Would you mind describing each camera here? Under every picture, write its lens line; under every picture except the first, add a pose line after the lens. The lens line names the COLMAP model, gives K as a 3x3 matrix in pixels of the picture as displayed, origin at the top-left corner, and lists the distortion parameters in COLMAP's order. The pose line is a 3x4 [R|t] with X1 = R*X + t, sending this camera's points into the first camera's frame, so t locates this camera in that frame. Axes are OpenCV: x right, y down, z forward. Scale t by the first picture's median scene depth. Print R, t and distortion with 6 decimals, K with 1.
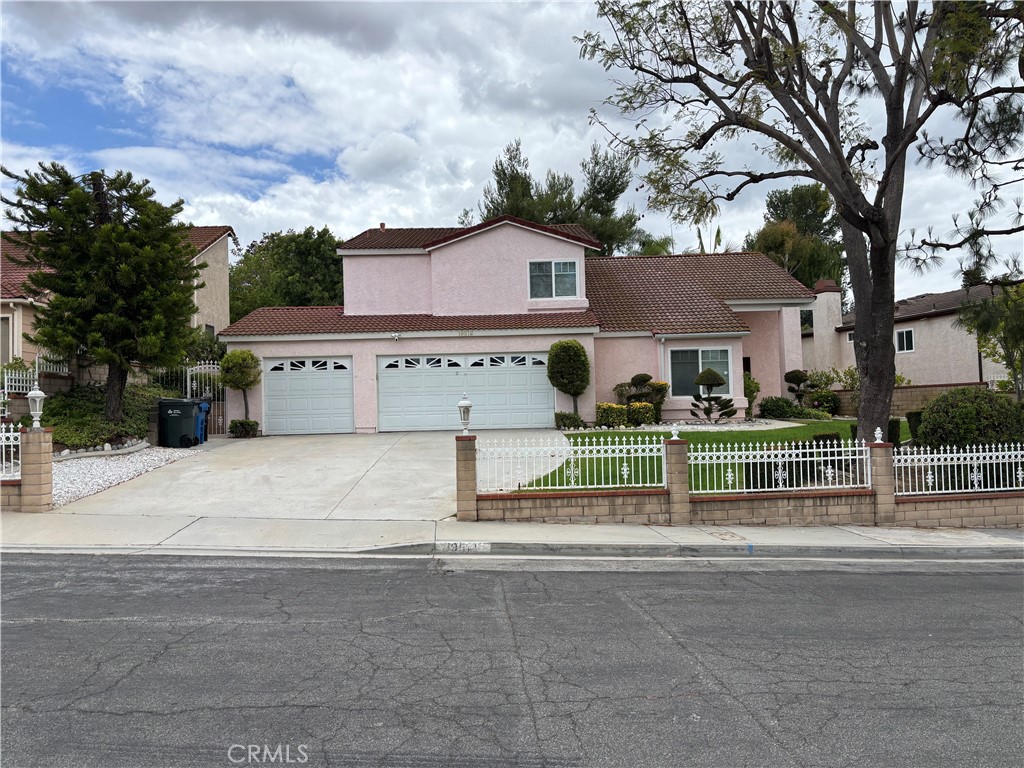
lens RADIAL K [[771.5, 0, 540.2], [0, 771.5, 387.5], [0, 0, 1]] dist [0.050224, -0.065244]
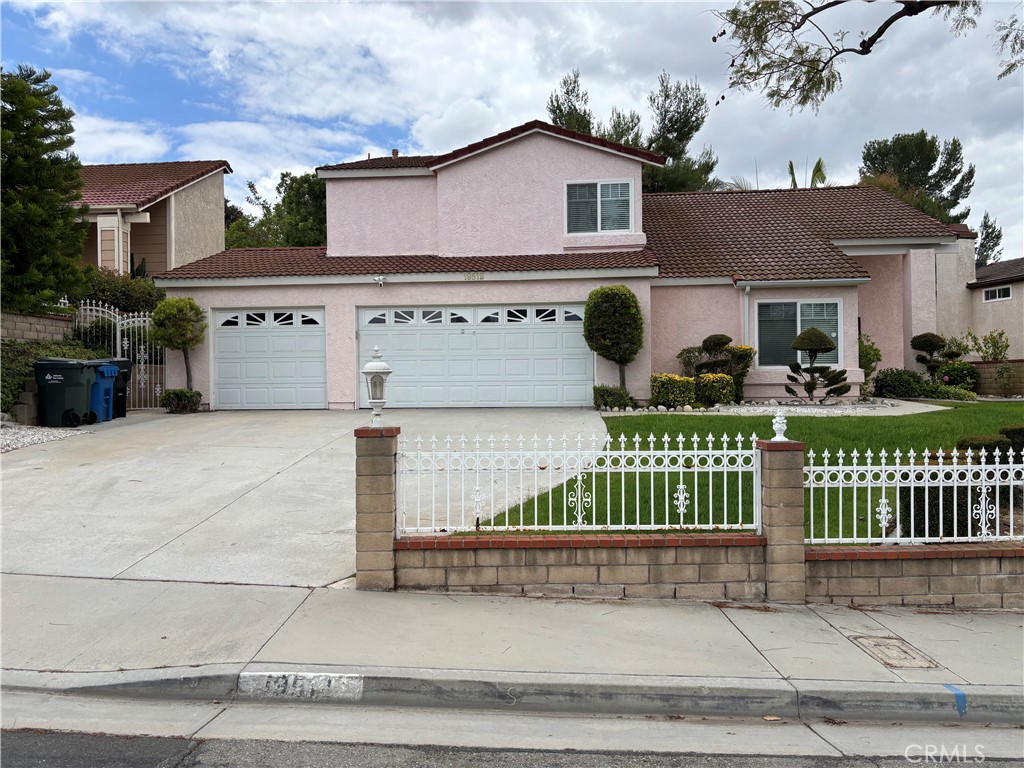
lens RADIAL K [[771.5, 0, 535.6], [0, 771.5, 383.8], [0, 0, 1]] dist [0.050224, -0.065244]
pose [[0.994950, 0.013623, -0.099448, 0.035093], [-0.010503, 0.999438, 0.031829, 0.007533], [0.099825, -0.030624, 0.994534, 0.260991]]
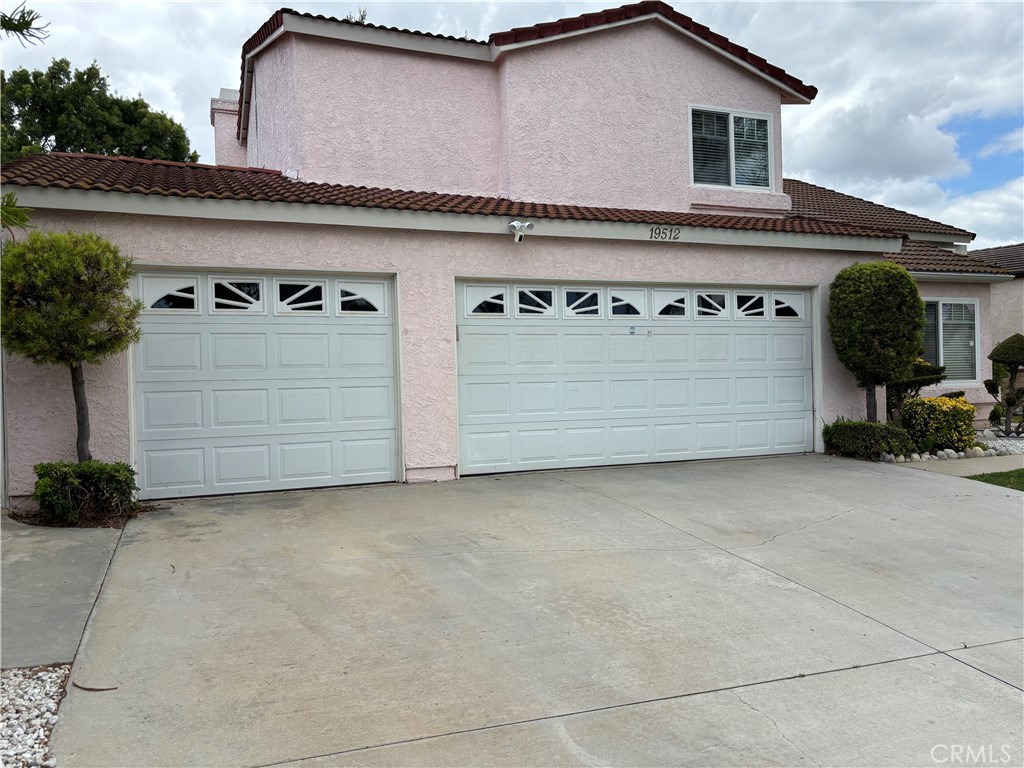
lens RADIAL K [[771.5, 0, 512.5], [0, 771.5, 377.7], [0, 0, 1]] dist [0.050224, -0.065244]
pose [[0.935988, 0.003803, 0.352012, -0.309603], [-0.010184, 0.999816, 0.016277, 0.001482], [-0.351885, -0.018820, 0.935854, 0.610300]]
